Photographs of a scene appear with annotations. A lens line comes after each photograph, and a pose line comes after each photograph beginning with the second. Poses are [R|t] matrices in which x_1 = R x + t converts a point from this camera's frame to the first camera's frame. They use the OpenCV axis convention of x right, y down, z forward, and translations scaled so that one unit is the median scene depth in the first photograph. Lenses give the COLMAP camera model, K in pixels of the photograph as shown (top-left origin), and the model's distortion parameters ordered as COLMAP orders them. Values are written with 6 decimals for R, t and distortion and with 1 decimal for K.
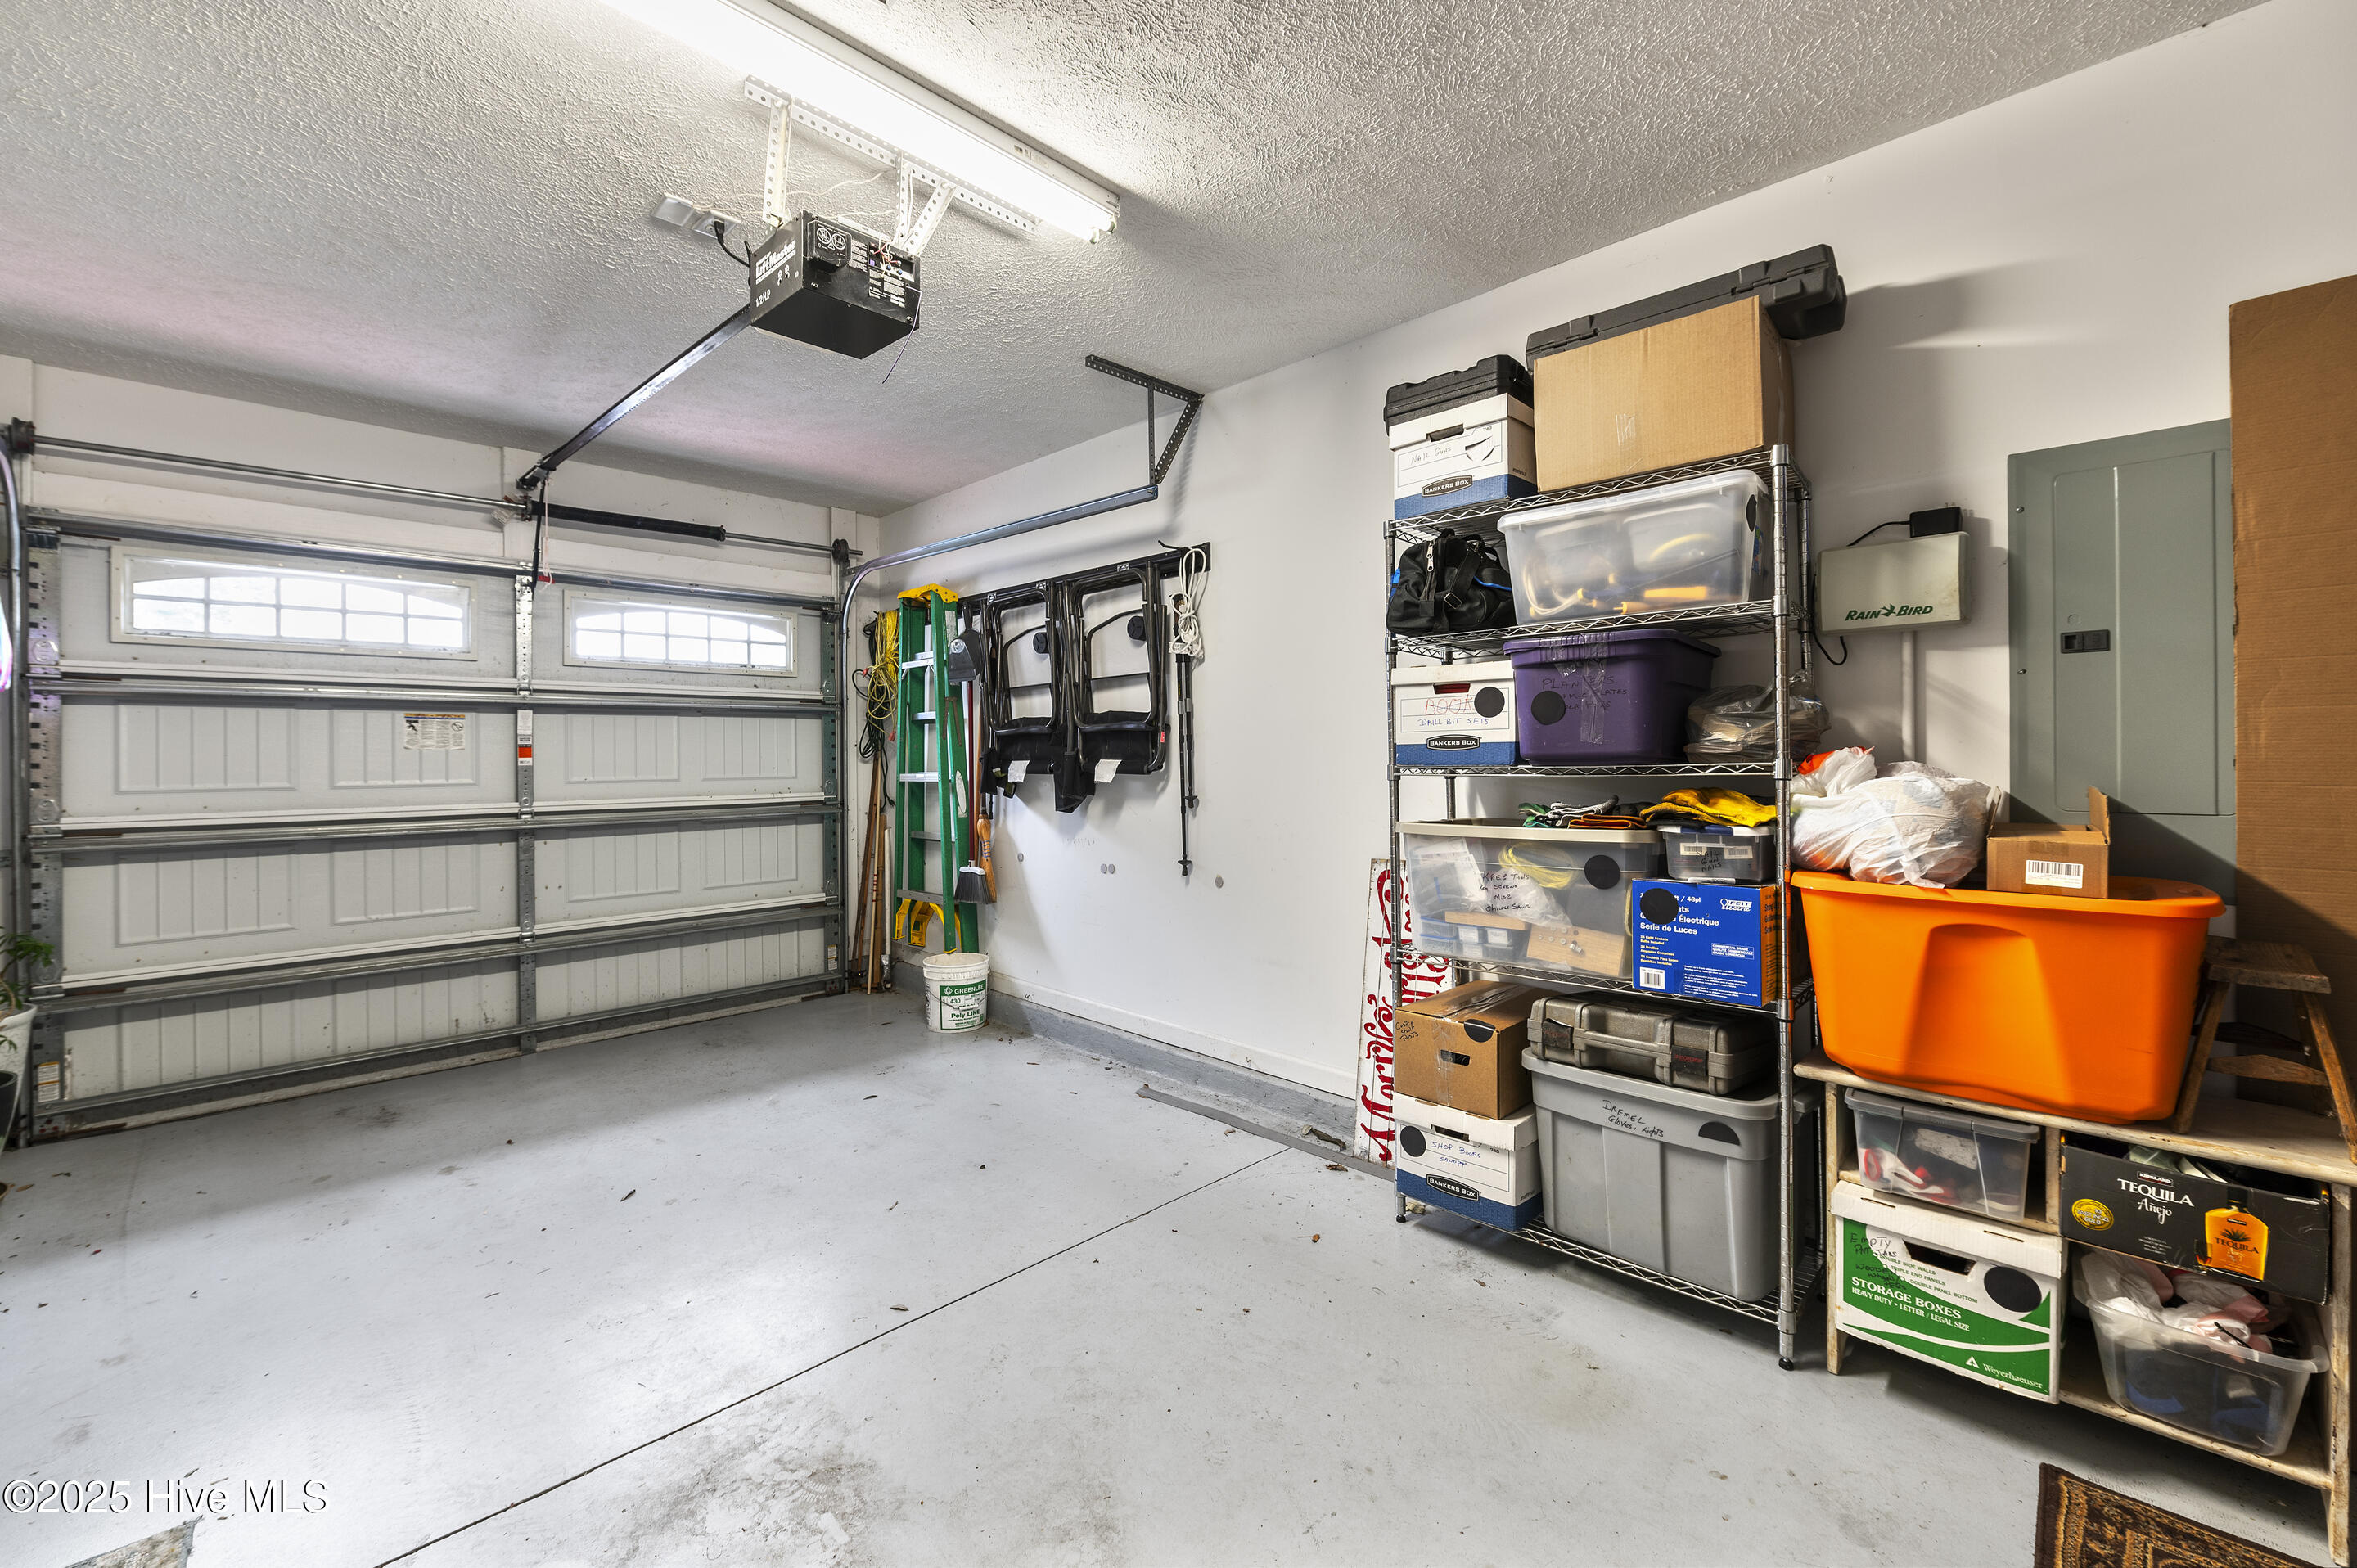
lens RADIAL K [[933.0, 0, 1194.4], [0, 933.0, 769.0], [0, 0, 1]] dist [-0.005519, -0.001444]
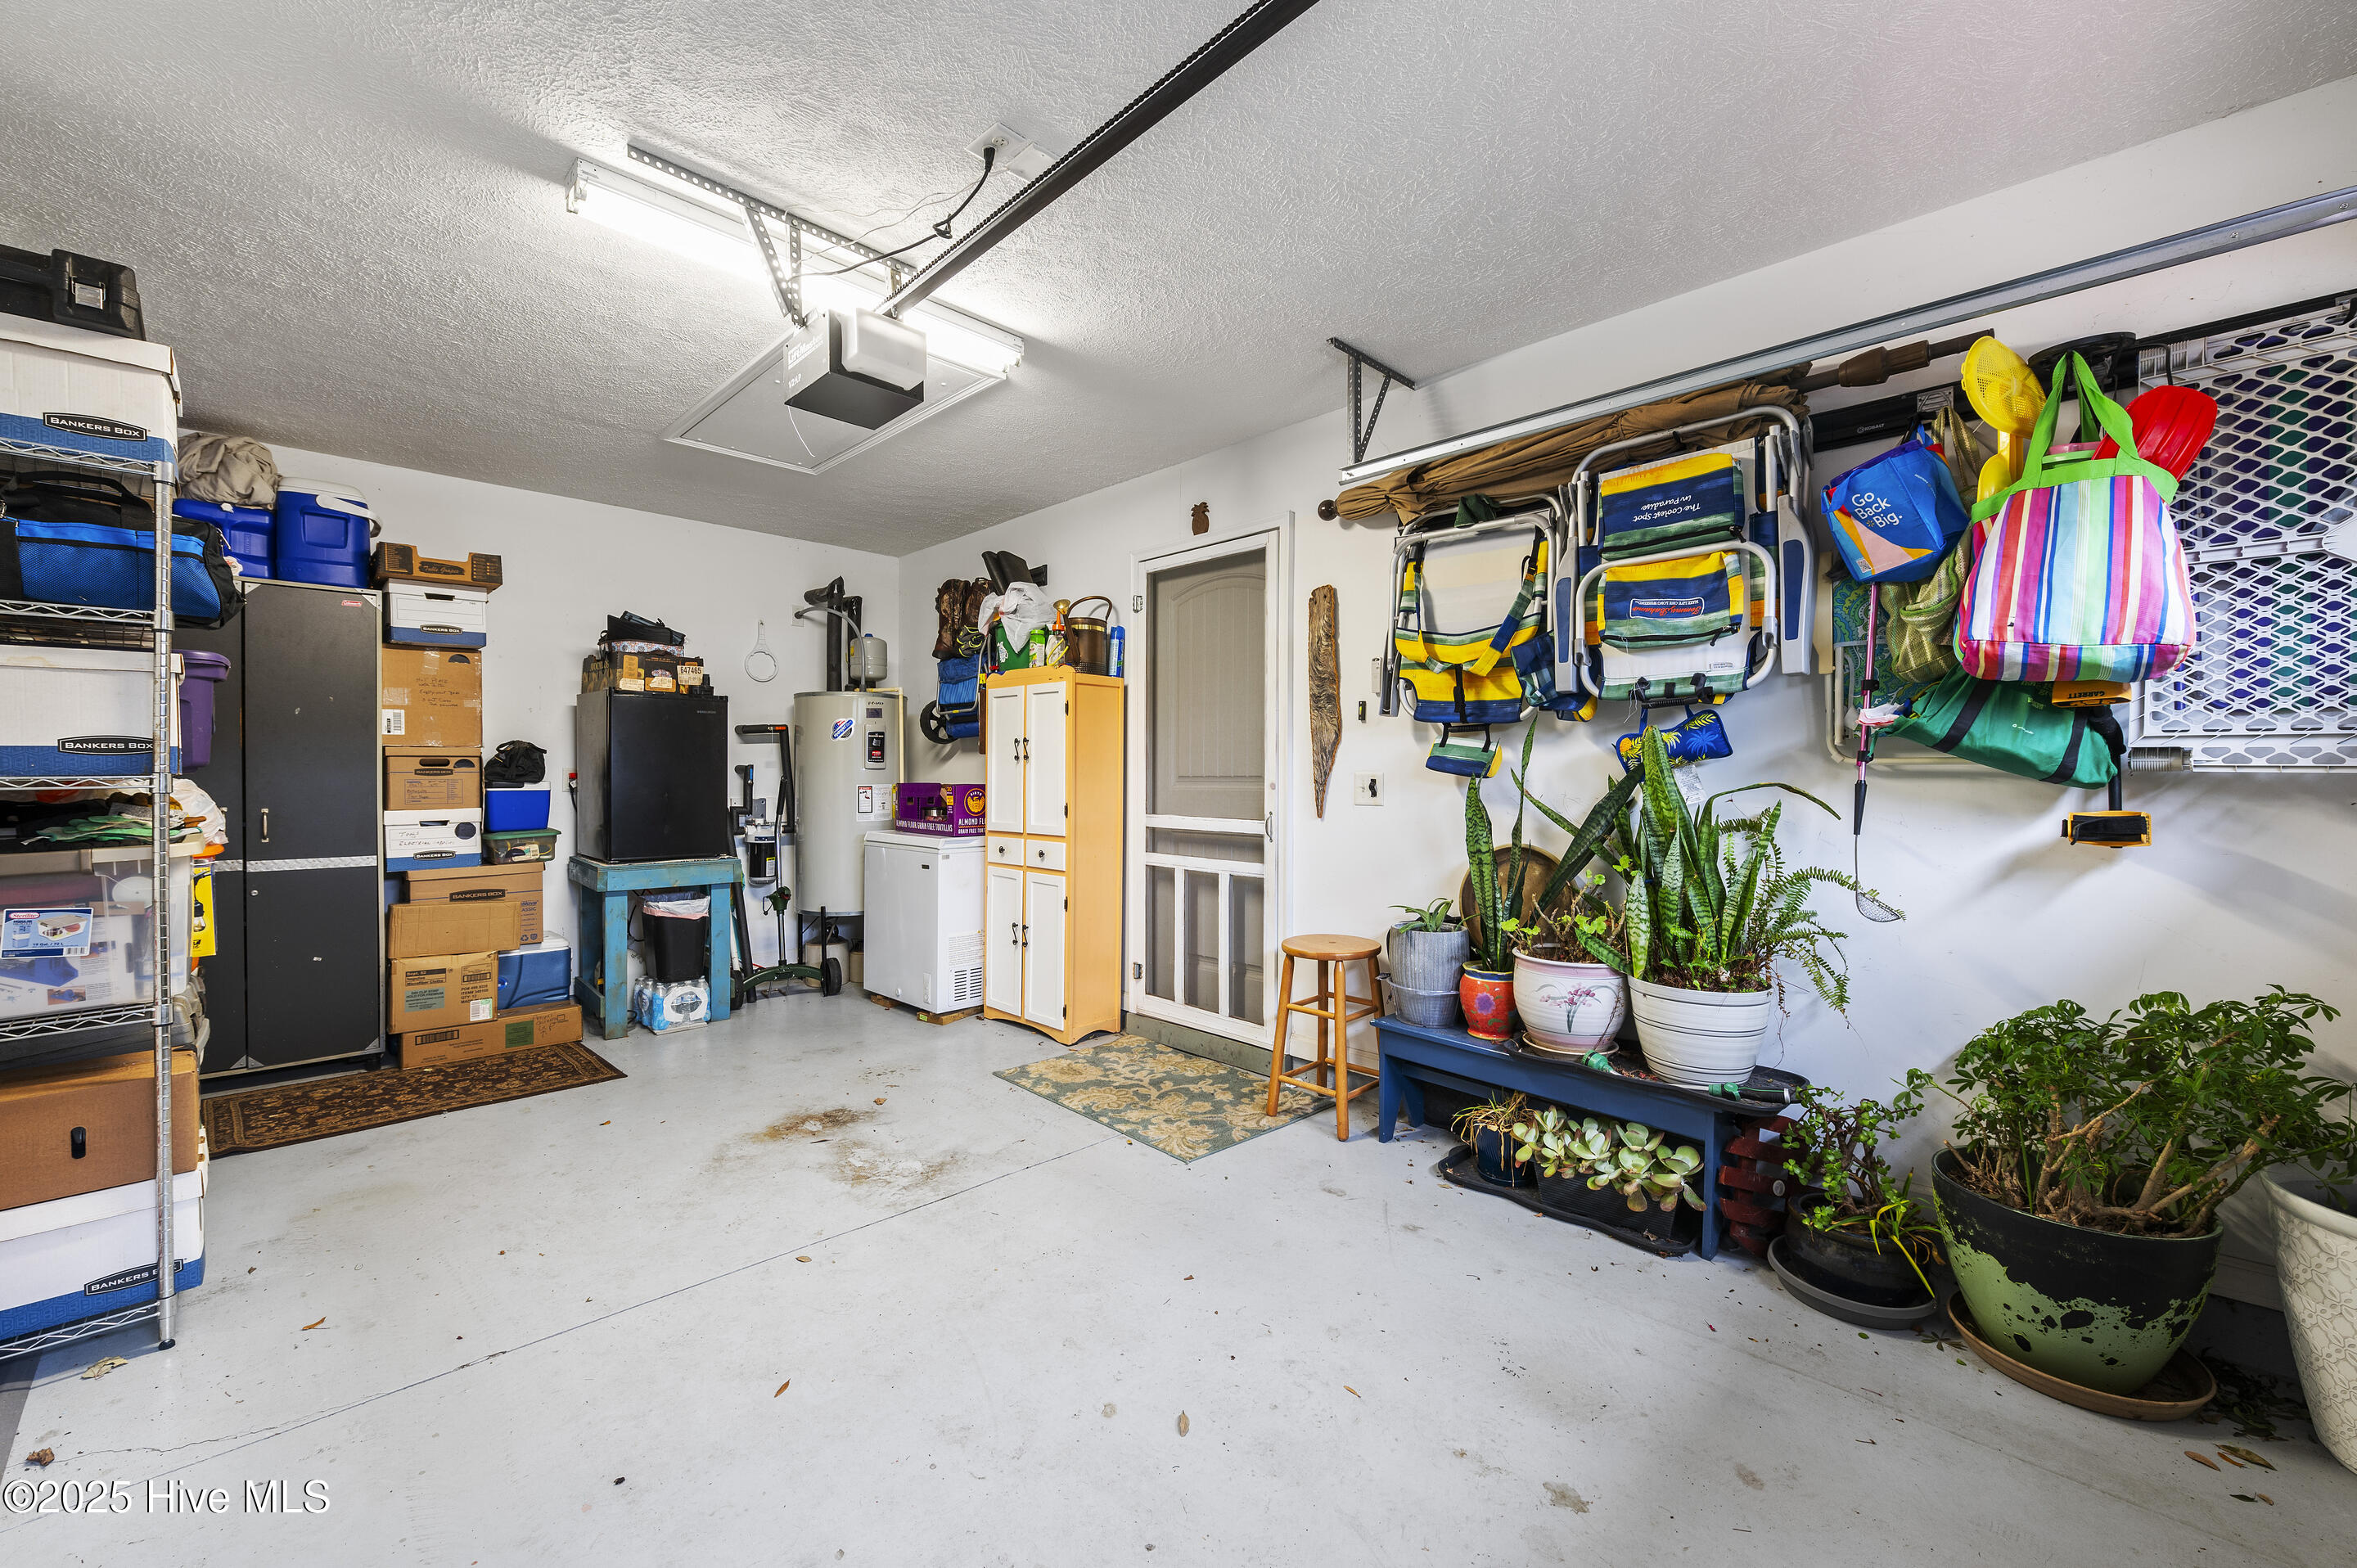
lens RADIAL K [[933.0, 0, 1164.1], [0, 933.0, 782.0], [0, 0, 1]] dist [-0.005519, -0.001444]
pose [[-0.999696, 0.003660, 0.024381, -0.893461], [0.004005, 0.999892, 0.014142, -0.006034], [-0.024326, 0.014236, -0.999603, 2.405197]]
